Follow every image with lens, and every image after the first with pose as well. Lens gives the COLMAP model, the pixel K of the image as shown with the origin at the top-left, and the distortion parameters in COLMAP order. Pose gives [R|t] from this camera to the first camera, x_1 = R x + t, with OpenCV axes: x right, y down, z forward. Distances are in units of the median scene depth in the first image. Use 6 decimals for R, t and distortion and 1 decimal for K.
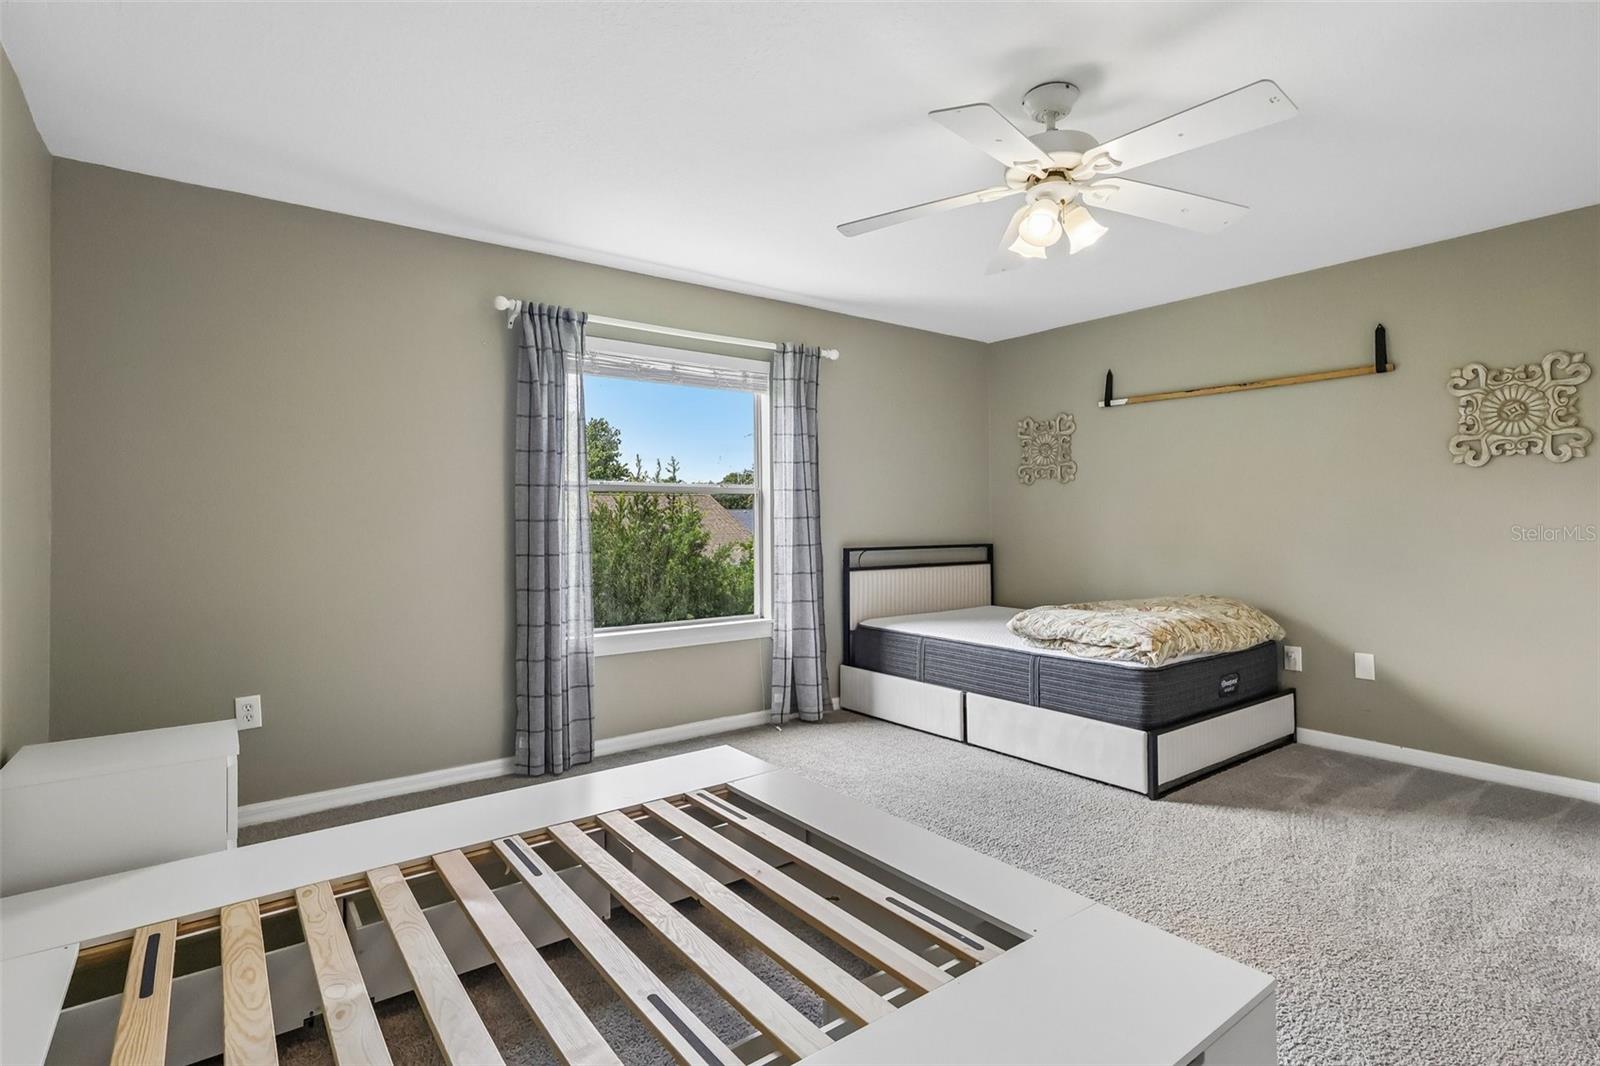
lens RADIAL K [[786.1, 0, 783.1], [0, 786.1, 523.4], [0, 0, 1]] dist [-0.000897, 0.000383]
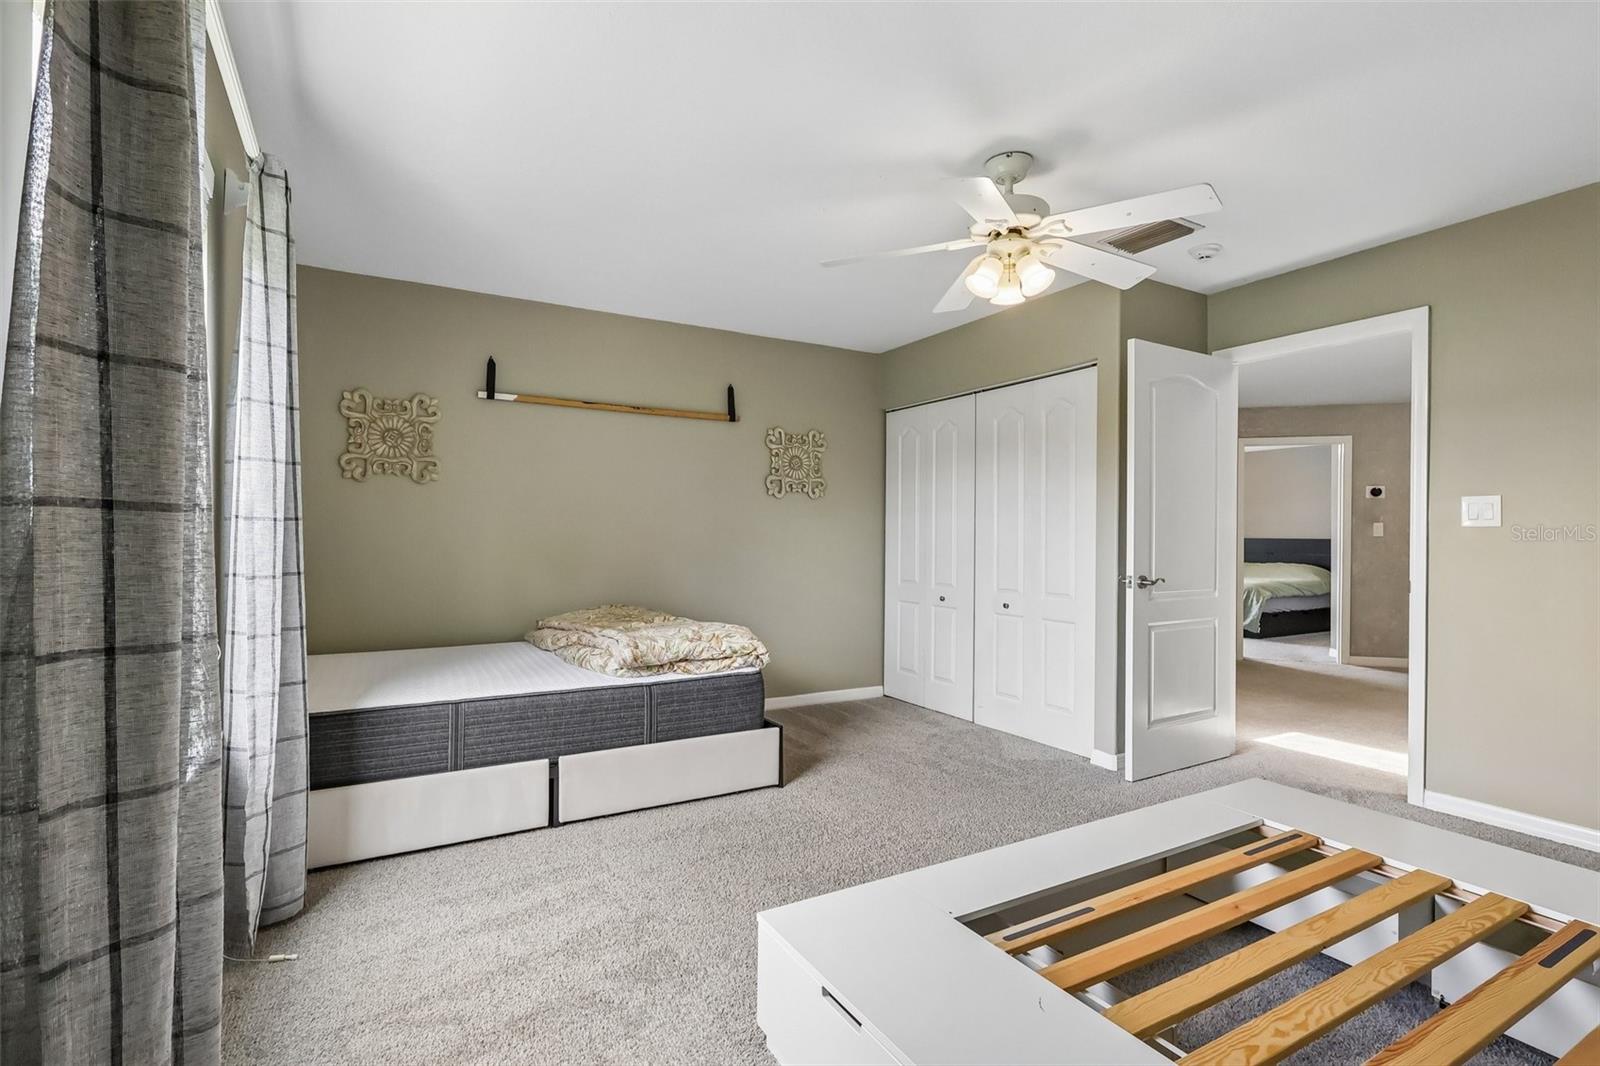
lens RADIAL K [[786.1, 0, 783.7], [0, 786.1, 541.3], [0, 0, 1]] dist [-0.000897, 0.000383]
pose [[0.102131, -0.001145, 0.994770, -0.576592], [-0.003117, 0.999994, 0.001471, 0.007077], [-0.994766, -0.003251, 0.102127, 0.828571]]
